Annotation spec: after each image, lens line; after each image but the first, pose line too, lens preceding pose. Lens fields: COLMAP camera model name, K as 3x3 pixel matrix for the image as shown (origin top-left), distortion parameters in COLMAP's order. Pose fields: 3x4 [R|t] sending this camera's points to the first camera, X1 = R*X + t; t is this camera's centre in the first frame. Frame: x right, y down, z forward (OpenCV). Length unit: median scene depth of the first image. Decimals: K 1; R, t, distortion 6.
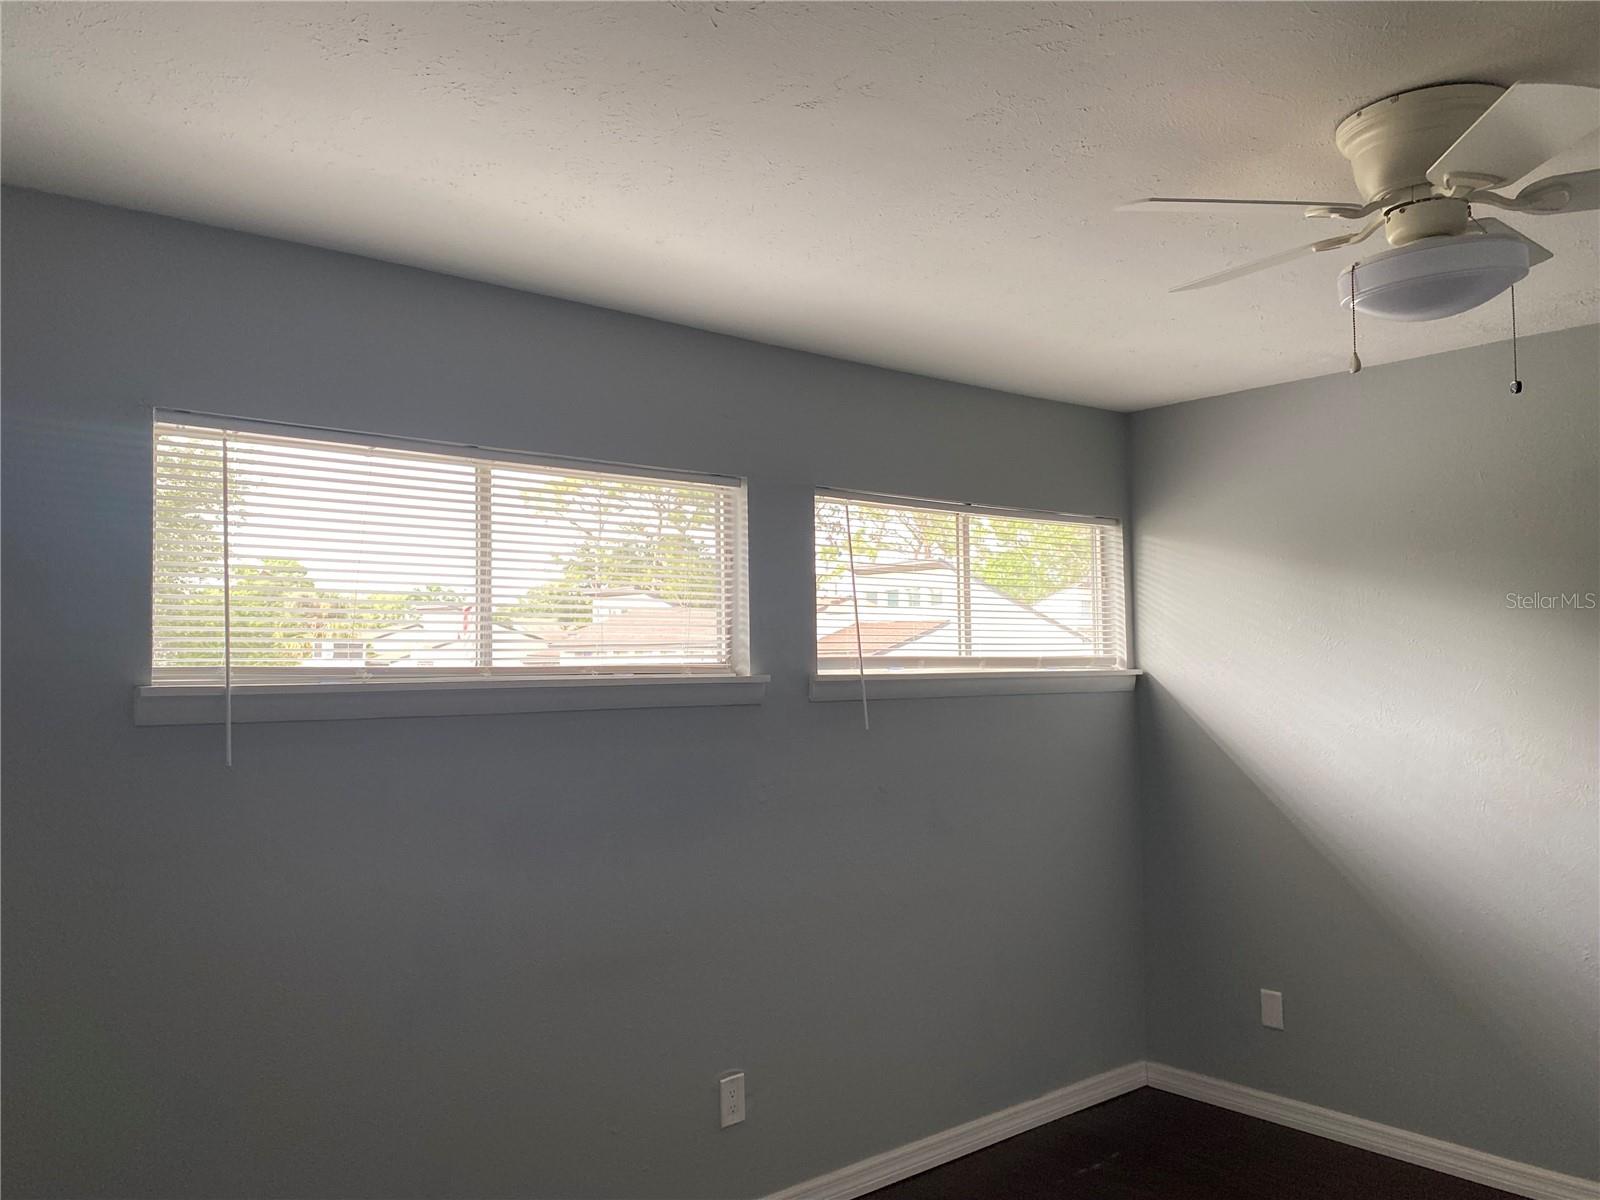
lens RADIAL K [[1208.9, 0, 800.9], [0, 1208.9, 587.8], [0, 0, 1]] dist [0.051512, -0.058452]
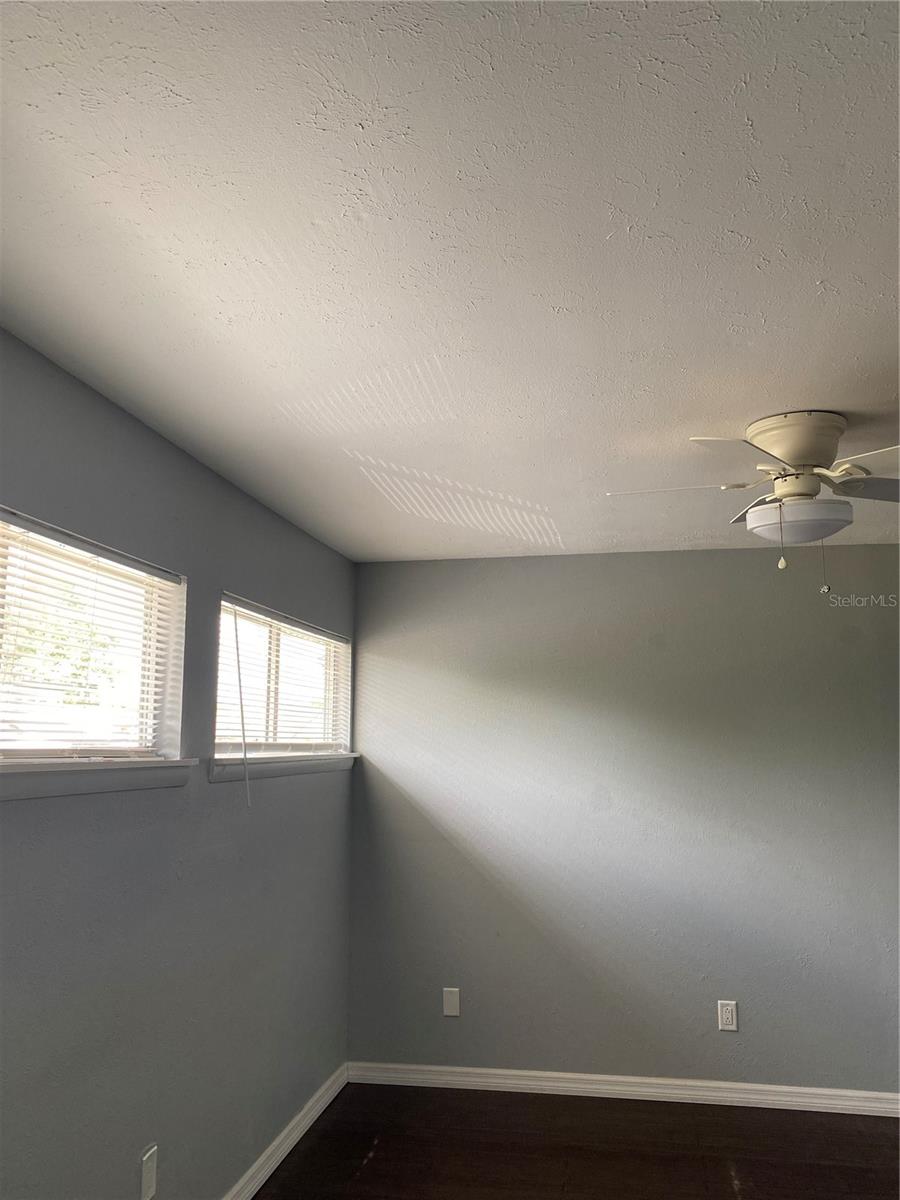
lens RADIAL K [[906.7, 0, 450.0], [0, 906.7, 600.0], [0, 0, 1]] dist [0.051512, -0.058452]
pose [[0.770893, 0.109121, 0.627548, -0.318645], [-0.046746, 0.992252, -0.115114, 0.011718], [-0.635247, 0.059405, 0.770021, 0.175293]]
